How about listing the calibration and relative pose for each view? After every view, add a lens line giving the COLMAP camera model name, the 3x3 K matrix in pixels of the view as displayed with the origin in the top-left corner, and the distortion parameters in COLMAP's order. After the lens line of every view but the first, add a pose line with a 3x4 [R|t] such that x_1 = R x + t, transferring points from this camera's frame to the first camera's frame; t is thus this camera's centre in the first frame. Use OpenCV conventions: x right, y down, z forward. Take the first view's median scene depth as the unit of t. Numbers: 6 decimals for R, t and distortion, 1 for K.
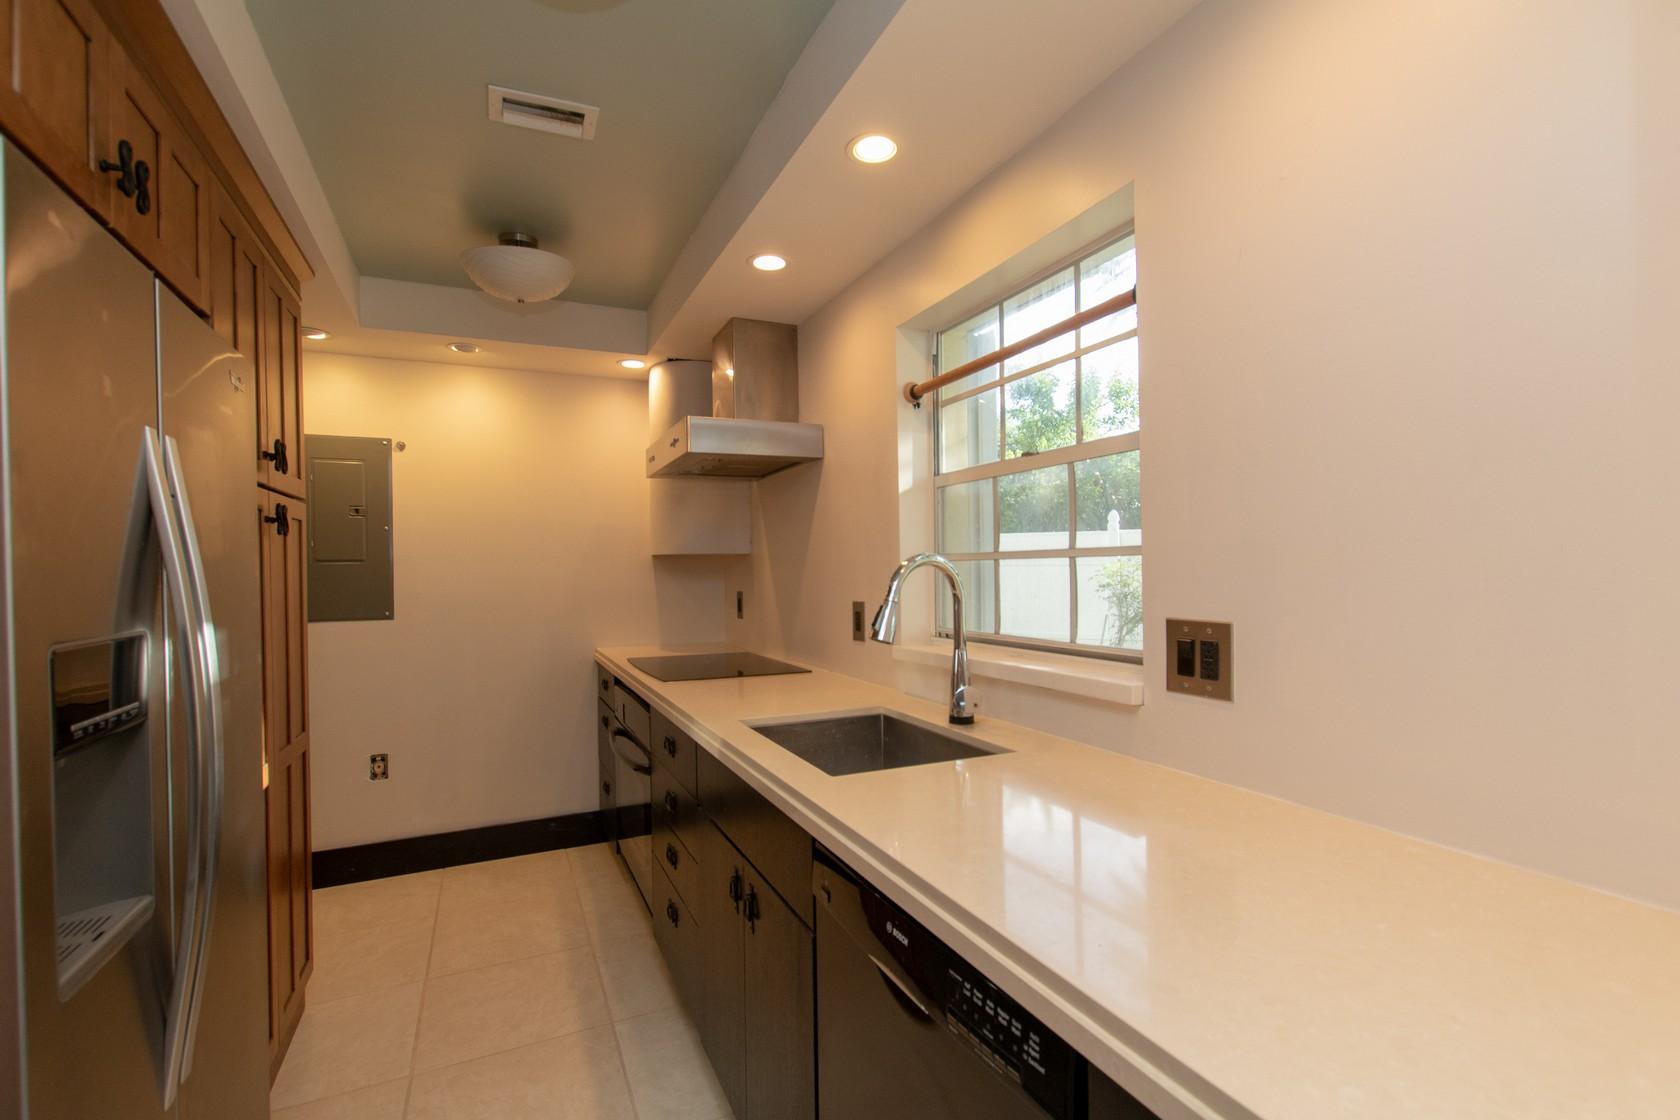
lens RADIAL K [[763.2, 0, 840.7], [0, 763.2, 572.4], [0, 0, 1]] dist [0.009507, -0.004685]
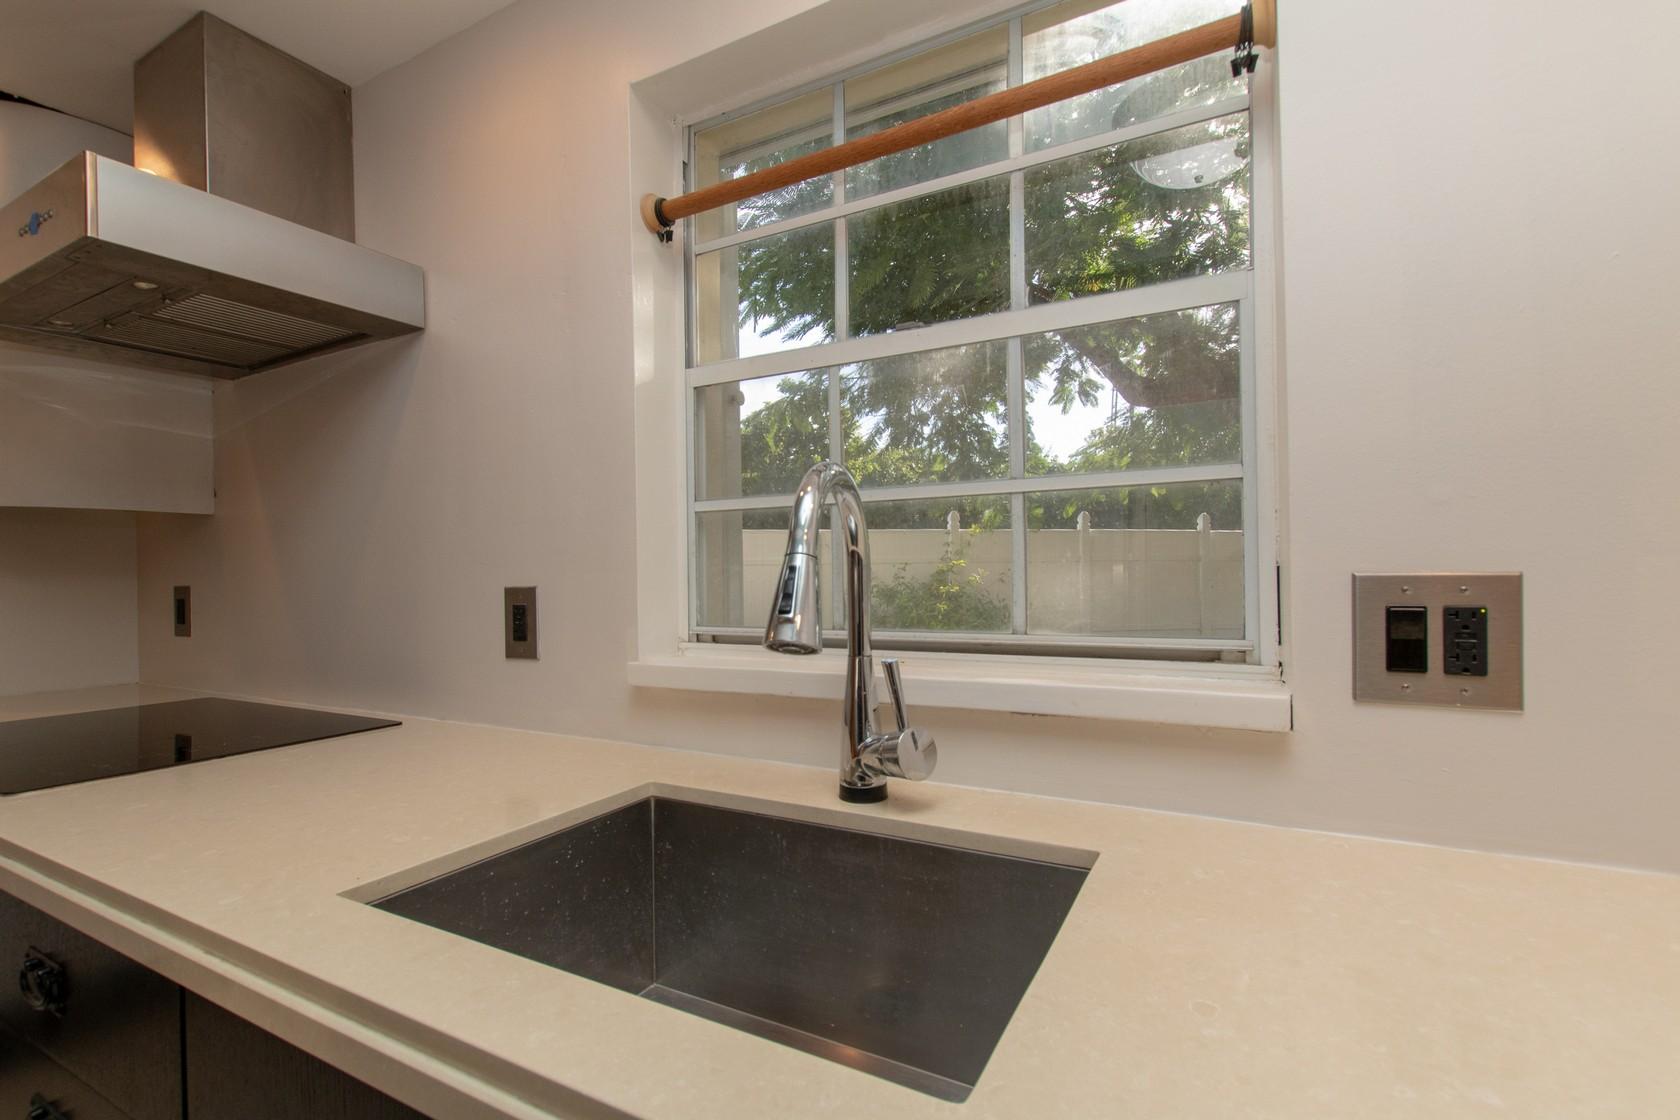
lens RADIAL K [[763.2, 0, 840.4], [0, 763.2, 570.6], [0, 0, 1]] dist [0.009507, -0.004685]
pose [[0.801592, 0.000222, 0.597871, -0.132427], [0.006347, 0.999940, -0.008880, 0.035191], [-0.597838, 0.010913, 0.801543, 0.455351]]
